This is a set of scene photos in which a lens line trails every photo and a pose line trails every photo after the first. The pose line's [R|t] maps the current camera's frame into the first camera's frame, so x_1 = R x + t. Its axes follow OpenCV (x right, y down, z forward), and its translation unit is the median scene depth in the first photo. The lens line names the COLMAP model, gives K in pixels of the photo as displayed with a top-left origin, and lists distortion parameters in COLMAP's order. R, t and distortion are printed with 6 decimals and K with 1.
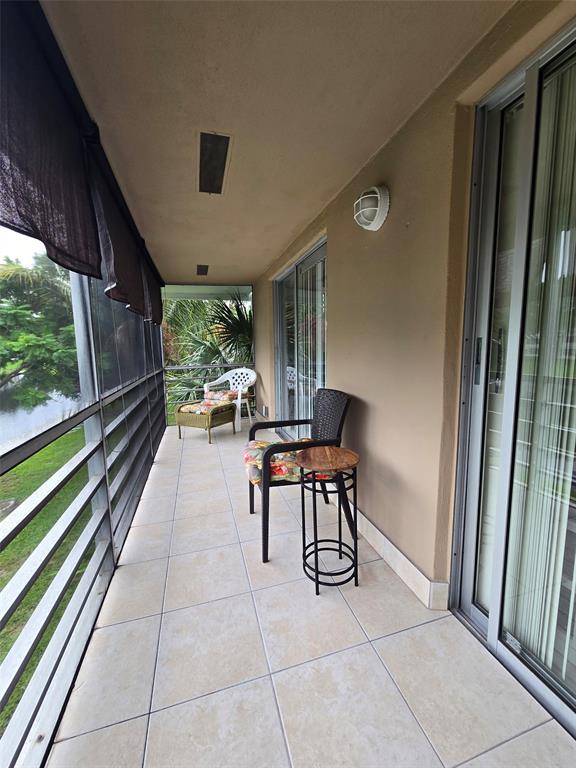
lens RADIAL K [[314.7, 0, 286.3], [0, 314.7, 383.8], [0, 0, 1]] dist [-0.000473, 0.000218]
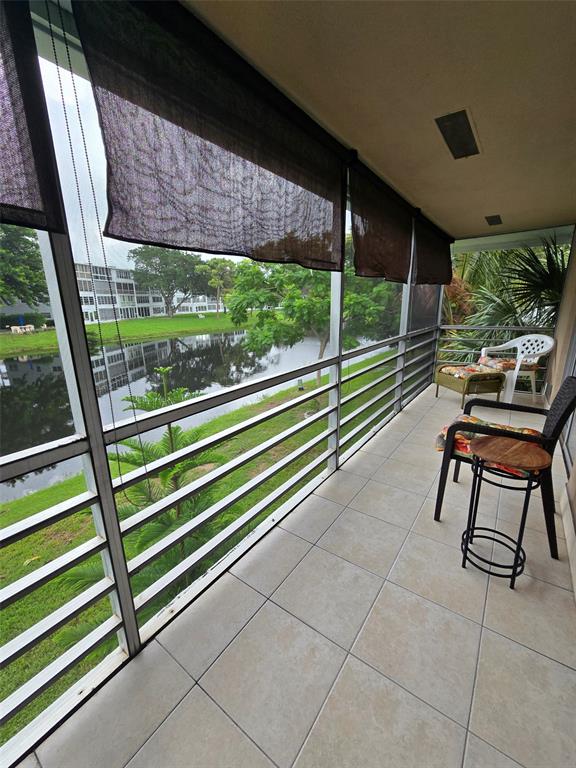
lens RADIAL K [[314.7, 0, 287.4], [0, 314.7, 382.6], [0, 0, 1]] dist [-0.000473, 0.000218]
pose [[0.619118, 0.218397, -0.754318, 0.143078], [-0.102749, 0.974821, 0.197907, -0.030202], [0.778547, -0.045023, 0.625970, -0.033125]]
